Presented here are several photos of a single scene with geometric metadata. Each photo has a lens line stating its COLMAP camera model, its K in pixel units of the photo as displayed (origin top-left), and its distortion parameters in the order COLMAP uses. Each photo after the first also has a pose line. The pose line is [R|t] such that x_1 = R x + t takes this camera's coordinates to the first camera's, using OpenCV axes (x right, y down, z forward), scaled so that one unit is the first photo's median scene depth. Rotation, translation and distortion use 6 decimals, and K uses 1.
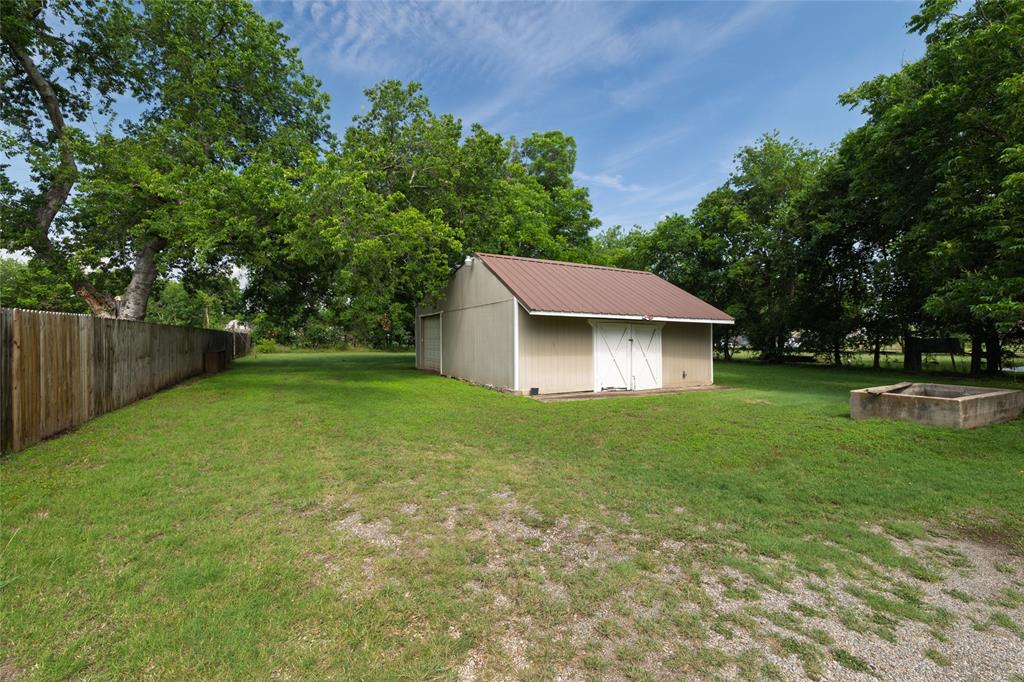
lens RADIAL K [[444.5, 0, 505.8], [0, 444.5, 336.6], [0, 0, 1]] dist [-0.002083, 0.000223]
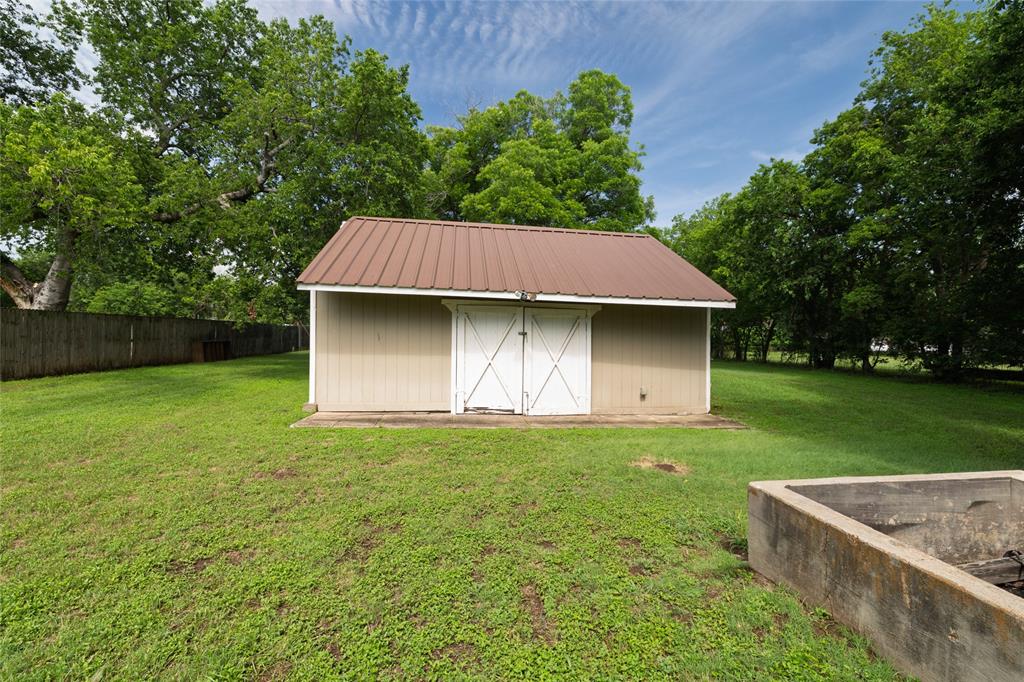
lens RADIAL K [[439.6, 0, 512.6], [0, 439.6, 337.6], [0, 0, 1]] dist [0.004619, 0.000217]
pose [[0.939072, 0.015861, -0.343355, 0.252474], [-0.014232, 0.999872, 0.007262, 0.004867], [0.343427, -0.001933, 0.939177, 0.219999]]
